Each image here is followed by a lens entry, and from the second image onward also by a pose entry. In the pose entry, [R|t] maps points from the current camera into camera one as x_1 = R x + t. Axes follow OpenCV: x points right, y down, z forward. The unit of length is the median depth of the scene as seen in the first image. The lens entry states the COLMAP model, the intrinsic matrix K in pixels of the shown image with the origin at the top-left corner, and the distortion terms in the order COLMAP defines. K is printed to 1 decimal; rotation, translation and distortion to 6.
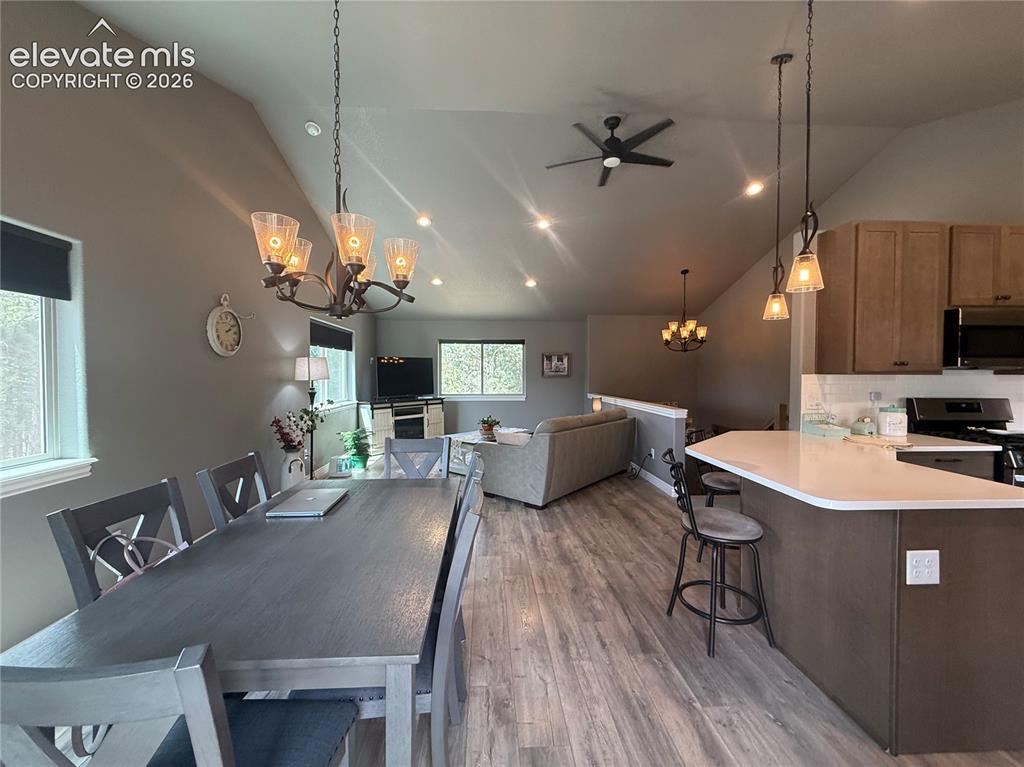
lens RADIAL K [[406.9, 0, 504.9], [0, 406.9, 379.2], [0, 0, 1]] dist [-0.011851, 0.001194]
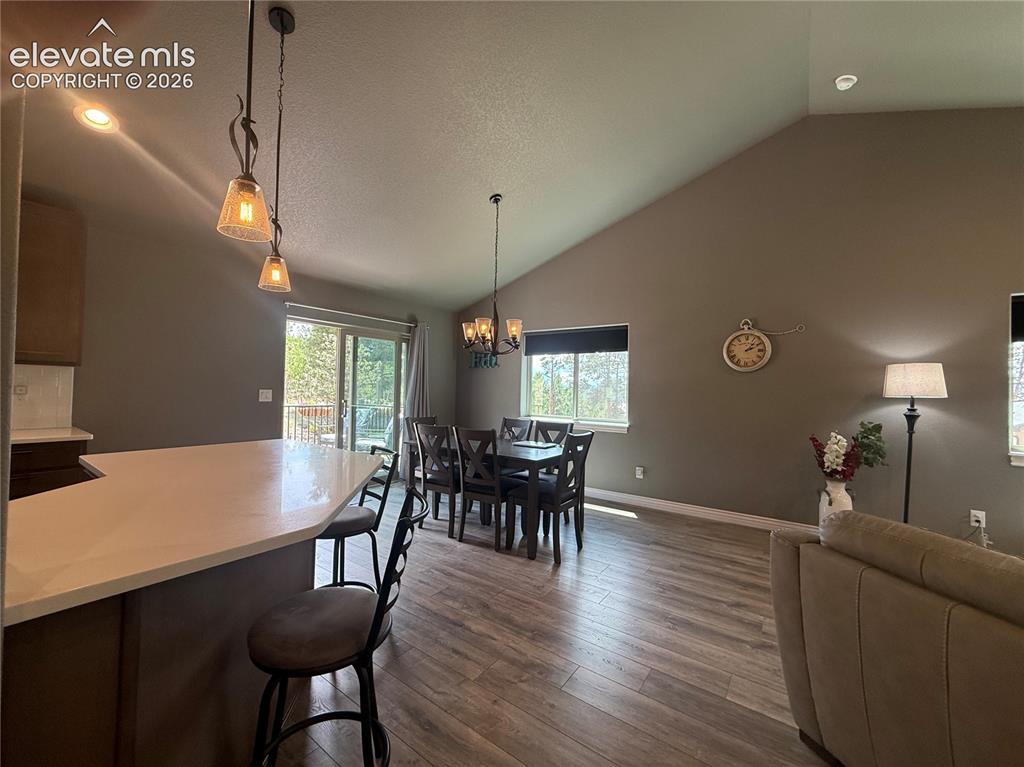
lens RADIAL K [[406.9, 0, 524.0], [0, 406.9, 381.2], [0, 0, 1]] dist [-0.011851, 0.001194]
pose [[-0.601327, -0.021927, -0.798702, 0.846025], [-0.027772, 0.999593, -0.006534, -0.003806], [0.798520, 0.018252, -0.601691, 1.555499]]
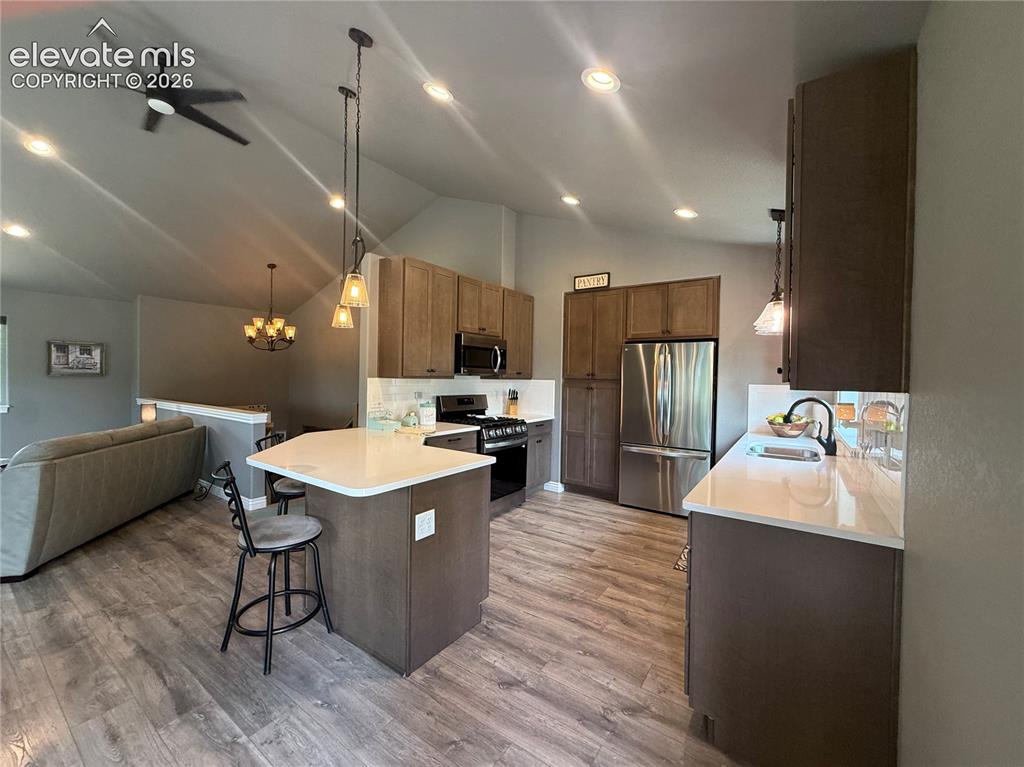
lens RADIAL K [[406.9, 0, 514.6], [0, 406.9, 378.9], [0, 0, 1]] dist [-0.011851, 0.001194]
pose [[0.599250, 0.005370, 0.800544, 0.068331], [-0.005297, 0.999982, -0.002743, -0.009017], [-0.800545, -0.002597, 0.599267, -0.027961]]
